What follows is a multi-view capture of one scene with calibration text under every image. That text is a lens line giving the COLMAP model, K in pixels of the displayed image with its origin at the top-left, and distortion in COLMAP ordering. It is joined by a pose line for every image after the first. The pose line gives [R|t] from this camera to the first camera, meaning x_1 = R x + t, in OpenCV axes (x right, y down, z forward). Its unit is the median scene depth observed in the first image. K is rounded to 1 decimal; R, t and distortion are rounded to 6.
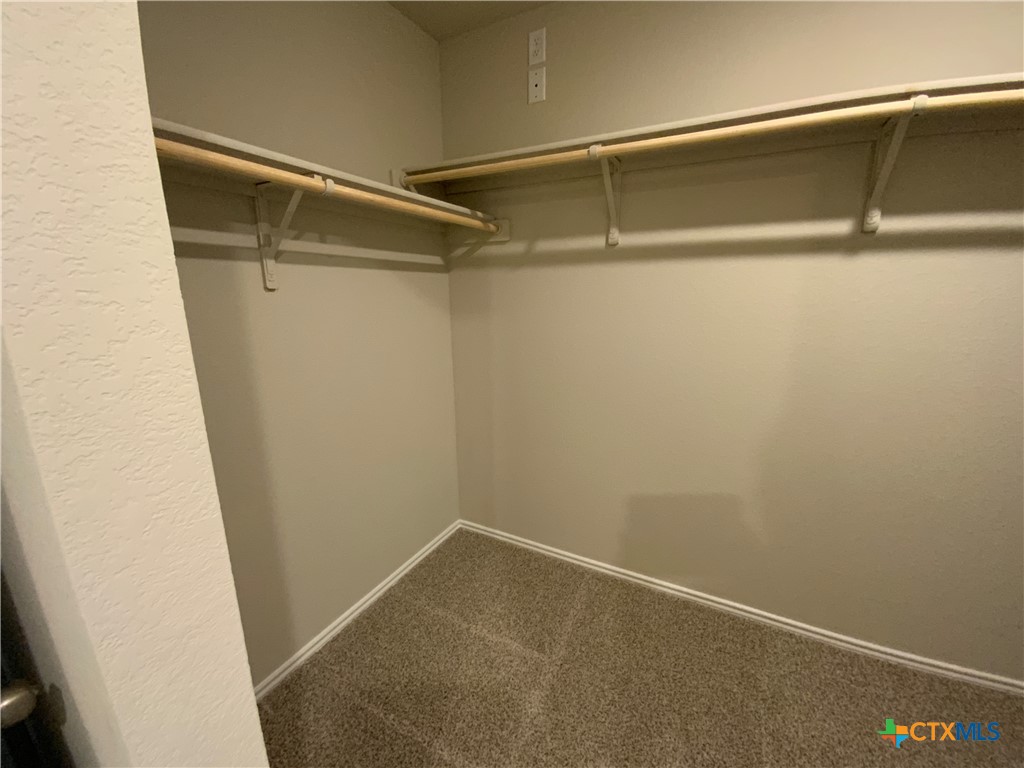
lens RADIAL K [[413.6, 0, 512.0], [0, 413.6, 384.0], [0, 0, 1]] dist [0.033040, -0.024410]
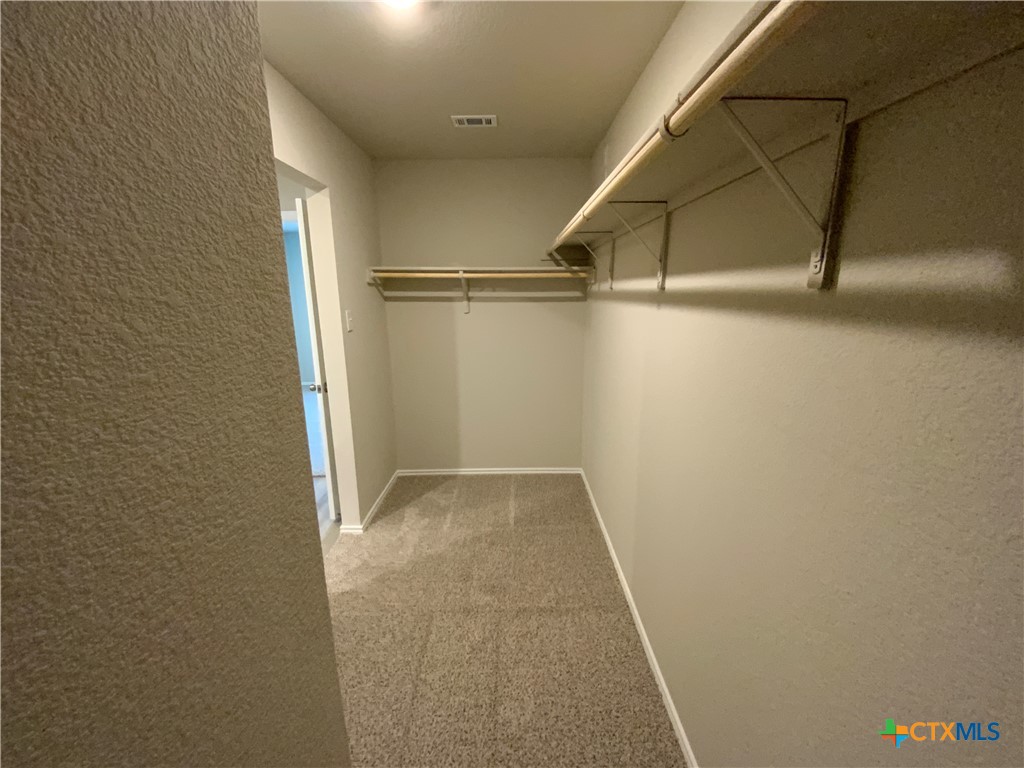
lens RADIAL K [[413.6, 0, 512.0], [0, 413.6, 384.0], [0, 0, 1]] dist [0.033040, -0.024410]
pose [[0.478735, 0.195727, -0.855864, 1.417658], [-0.193601, 0.974372, 0.114536, -0.123622], [0.856348, 0.110864, 0.504359, 0.041510]]
